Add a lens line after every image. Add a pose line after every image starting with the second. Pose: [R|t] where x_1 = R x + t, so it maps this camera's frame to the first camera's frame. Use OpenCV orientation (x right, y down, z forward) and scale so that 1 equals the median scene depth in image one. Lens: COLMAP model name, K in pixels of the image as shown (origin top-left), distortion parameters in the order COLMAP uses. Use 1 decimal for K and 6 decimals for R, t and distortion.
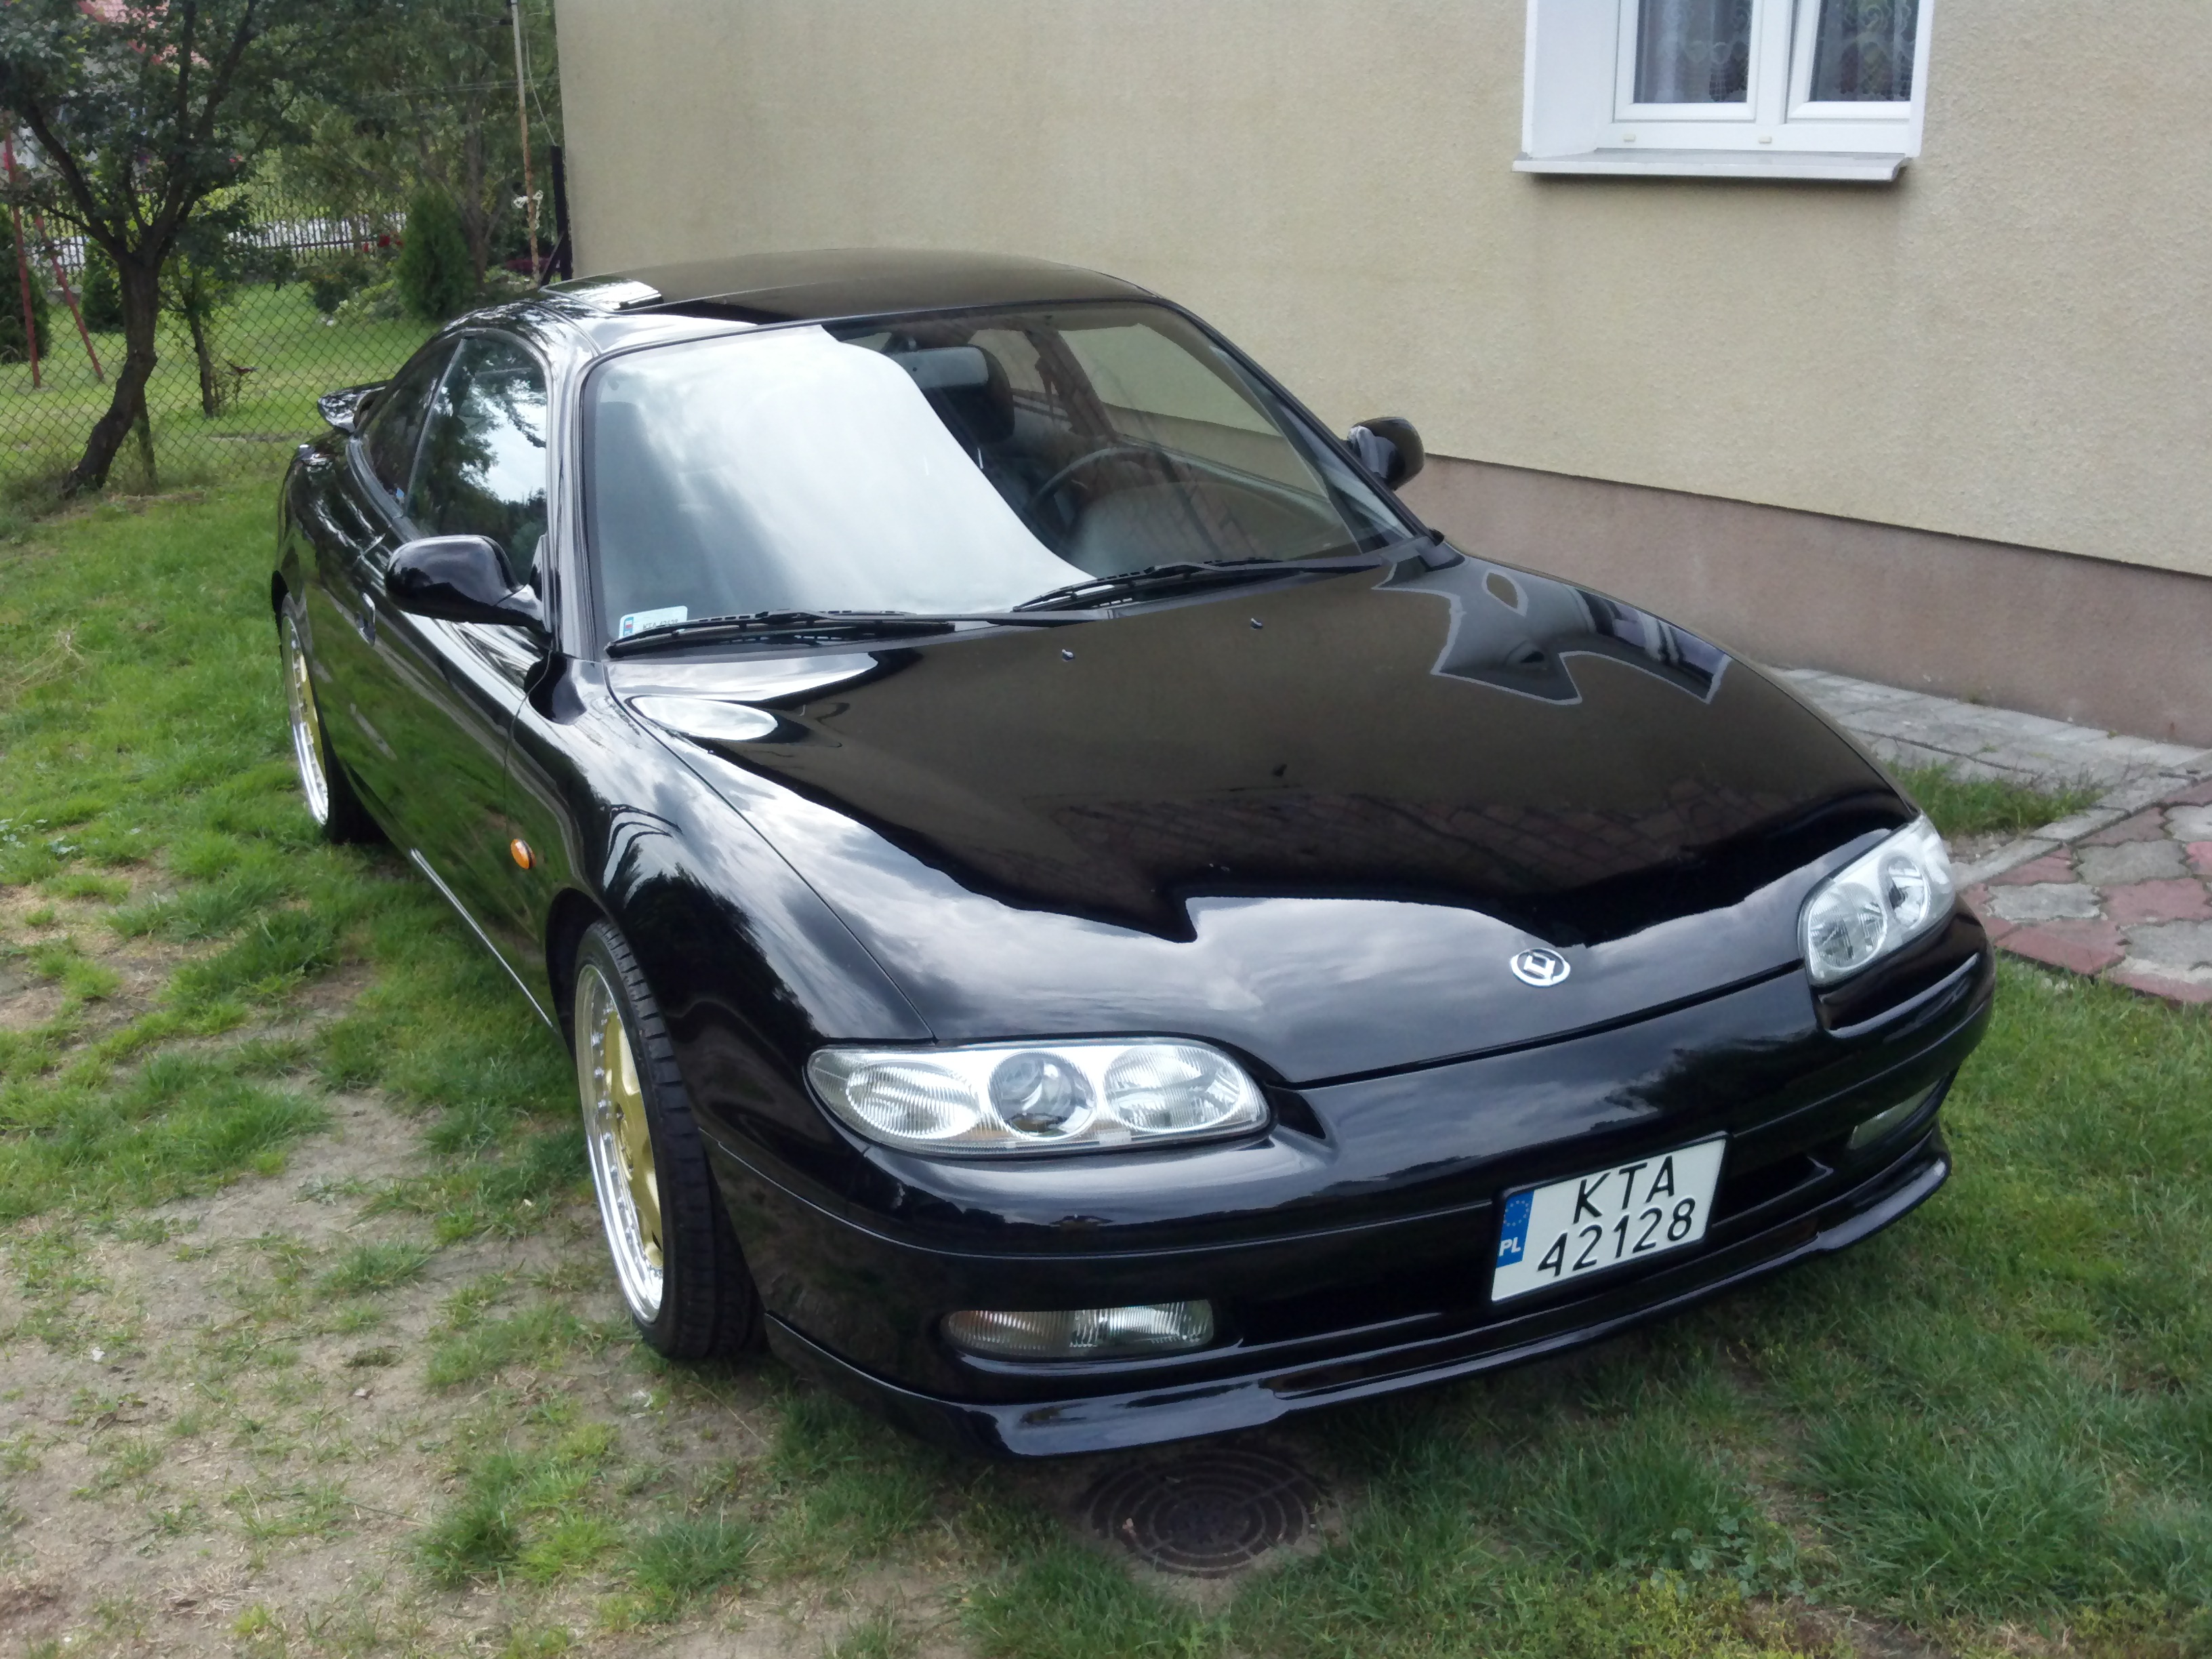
lens RADIAL K [[2408.1, 0, 1106.0], [0, 2408.1, 829.5], [0, 0, 1]] dist [0.135189, -0.413623]
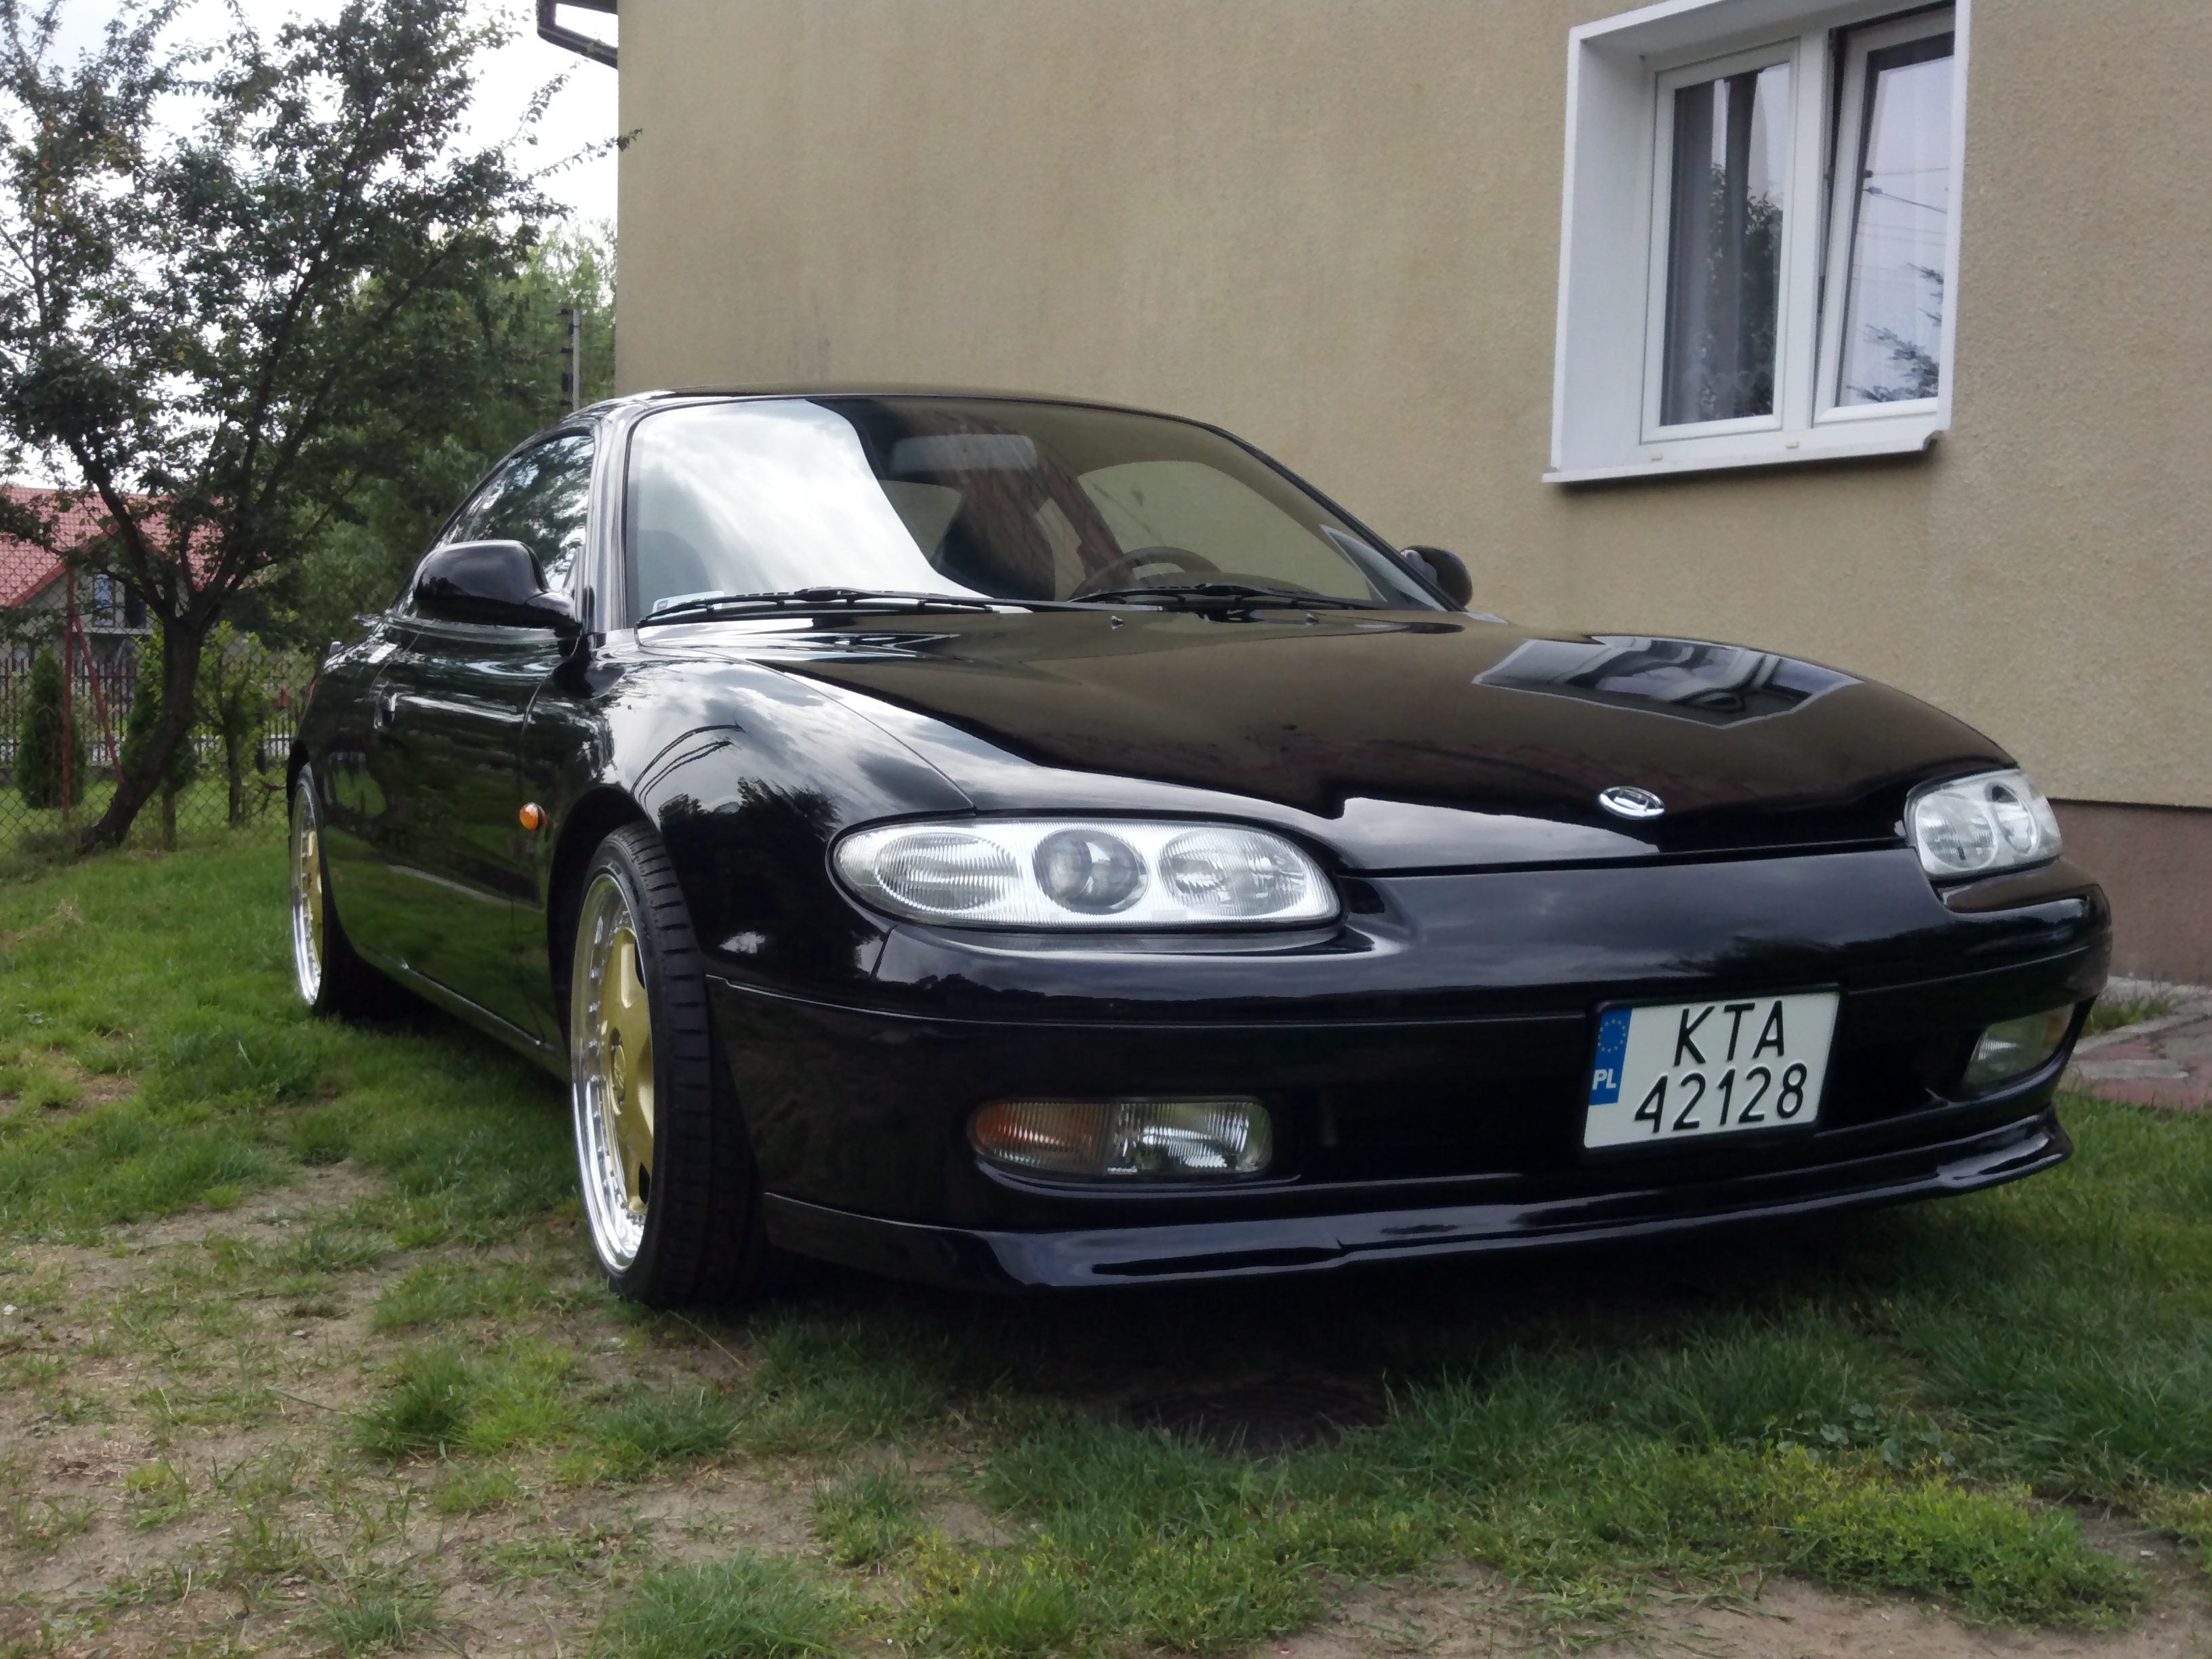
lens RADIAL K [[2408.1, 0, 1106.0], [0, 2408.1, 829.5], [0, 0, 1]] dist [0.135189, -0.413623]
pose [[0.999326, 0.036445, -0.004345, -0.013946], [-0.036448, 0.971424, -0.234535, 0.243972], [-0.004327, 0.234535, 0.972098, 0.088268]]
